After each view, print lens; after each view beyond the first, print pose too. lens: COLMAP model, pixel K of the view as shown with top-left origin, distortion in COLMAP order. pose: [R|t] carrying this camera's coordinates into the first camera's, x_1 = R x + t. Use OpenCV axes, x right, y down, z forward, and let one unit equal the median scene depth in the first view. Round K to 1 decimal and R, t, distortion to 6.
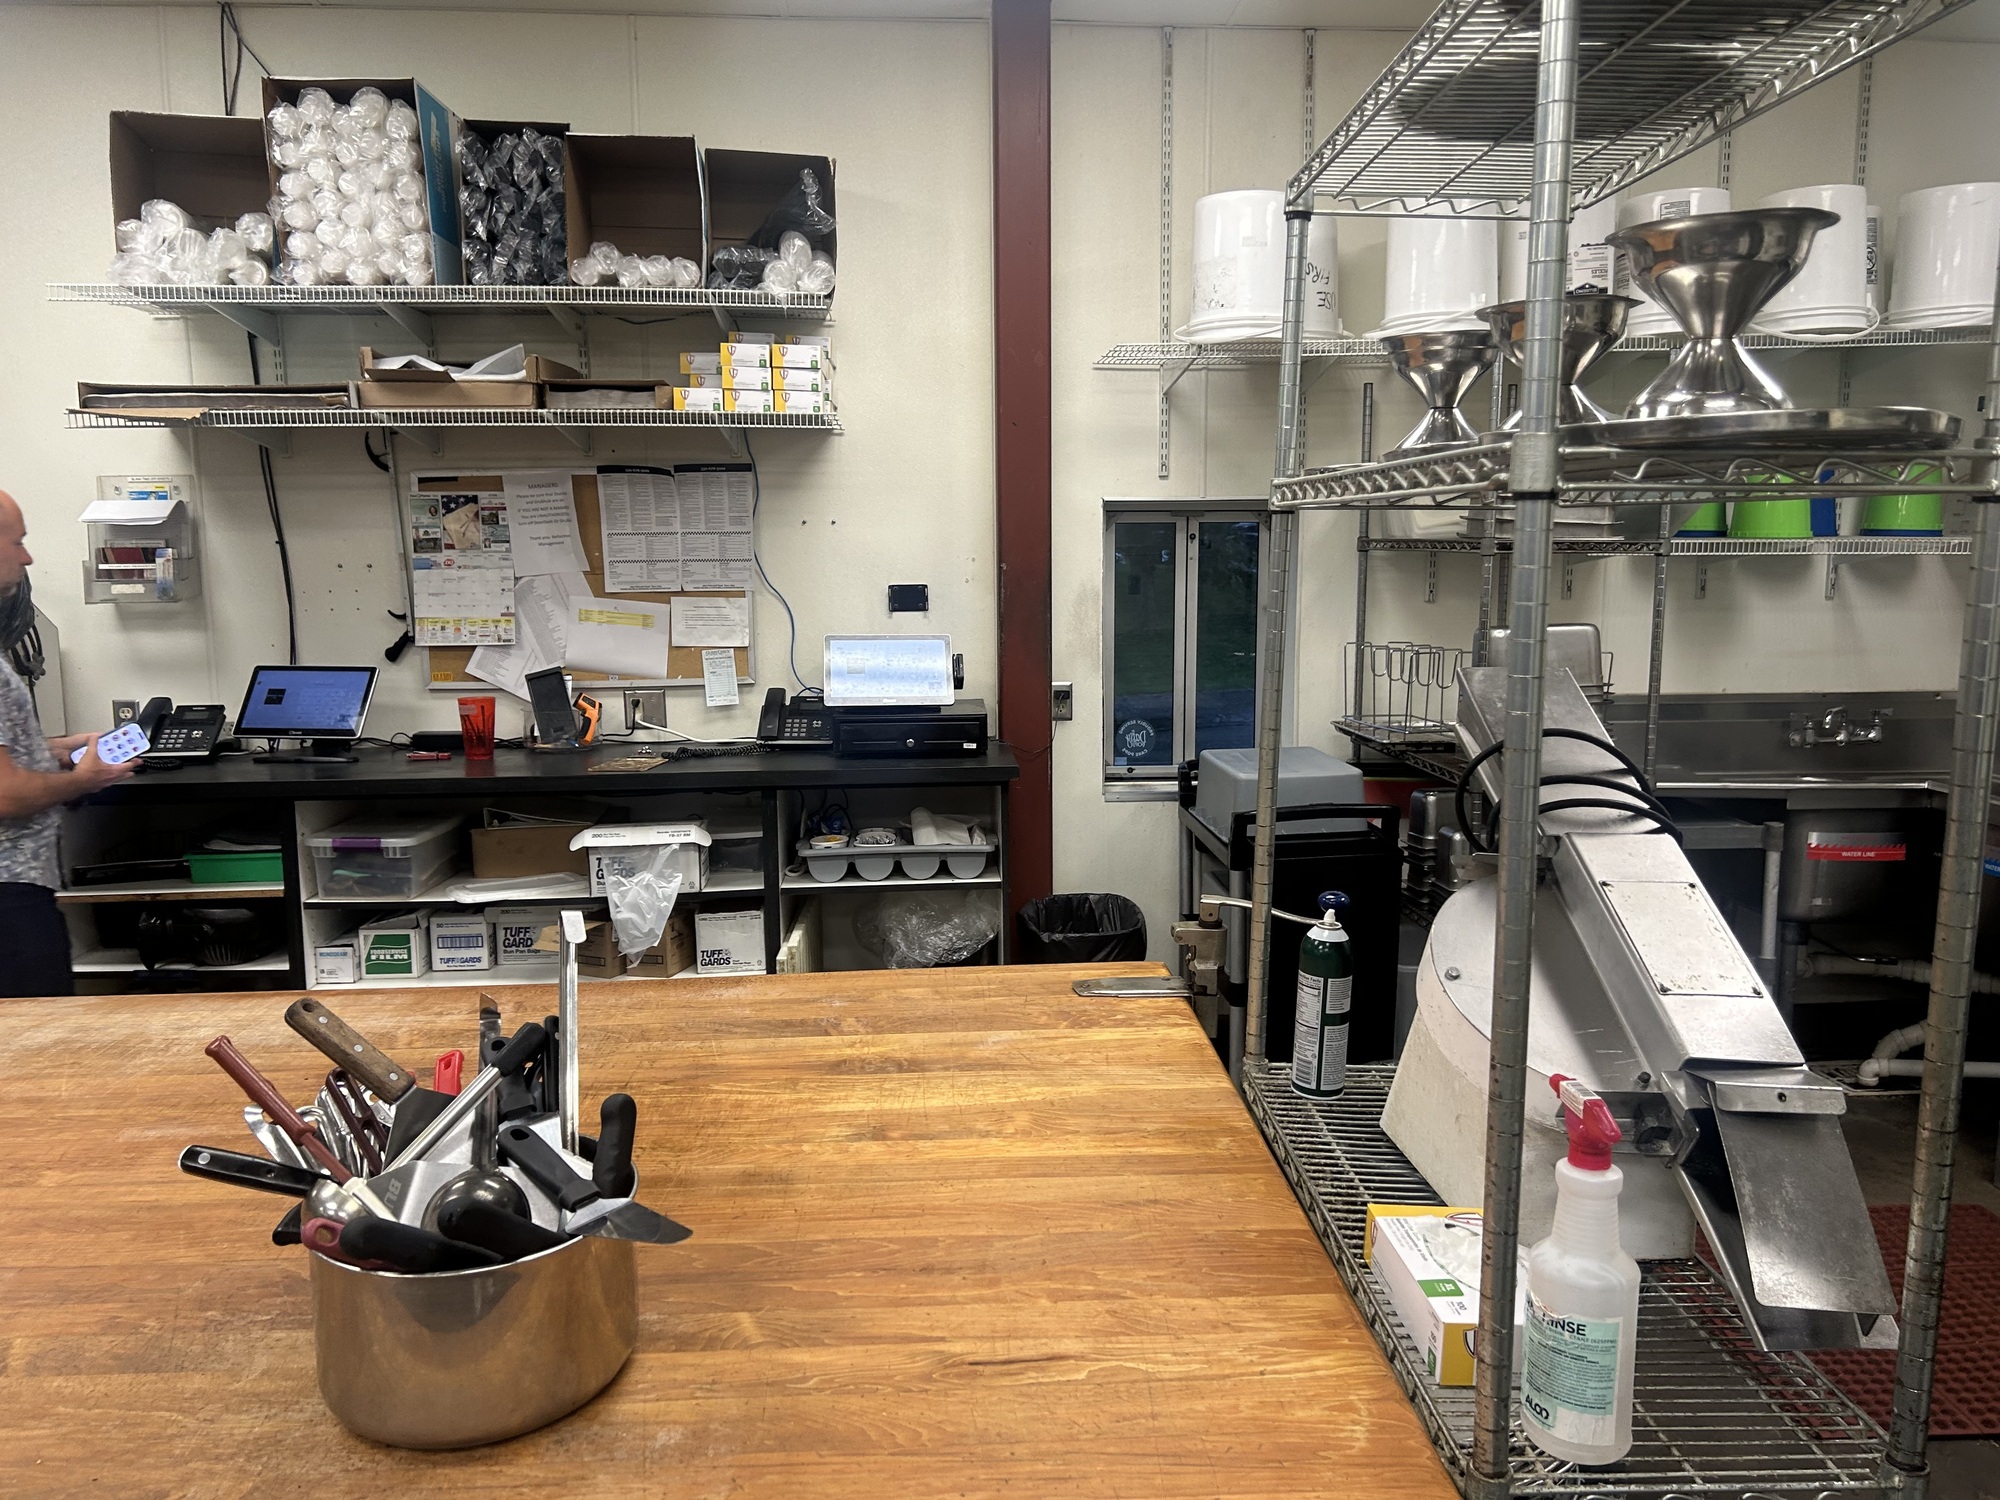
lens RADIAL K [[1499.9, 0, 1017.9], [0, 1499.9, 704.9], [0, 0, 1]] dist [0.047664, -0.049351]
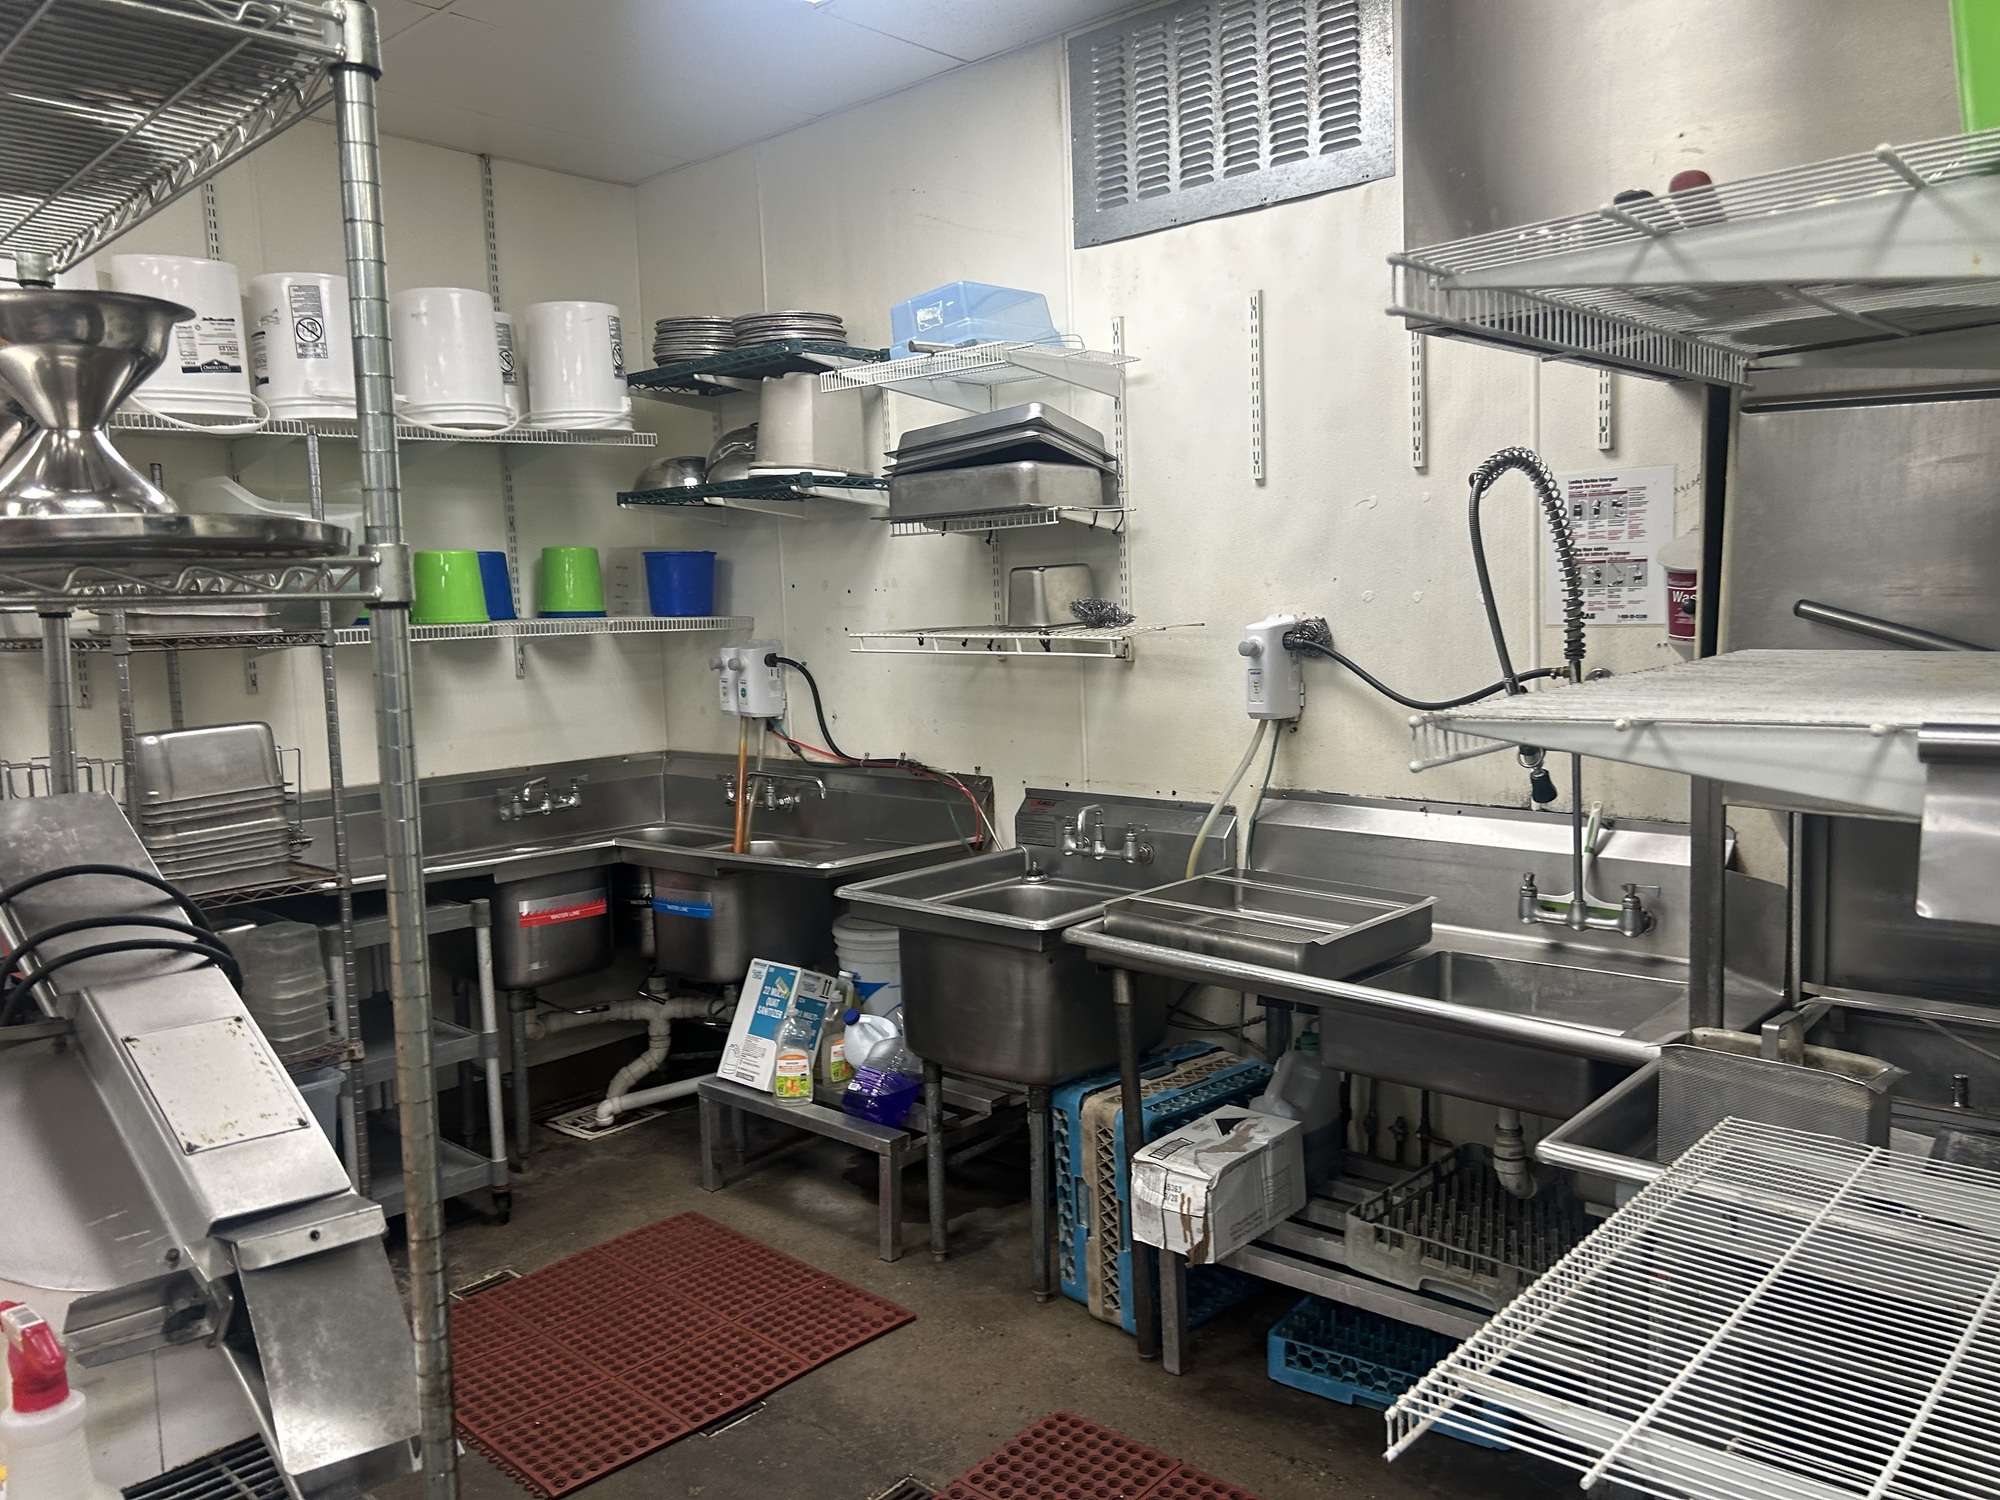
lens RADIAL K [[1499.9, 0, 1017.9], [0, 1499.9, 704.9], [0, 0, 1]] dist [0.047664, -0.049351]
pose [[0.726488, -0.071982, 0.683399, 0.168647], [0.107311, 0.994181, -0.009360, -0.010197], [-0.678748, 0.080136, 0.729985, -0.006079]]
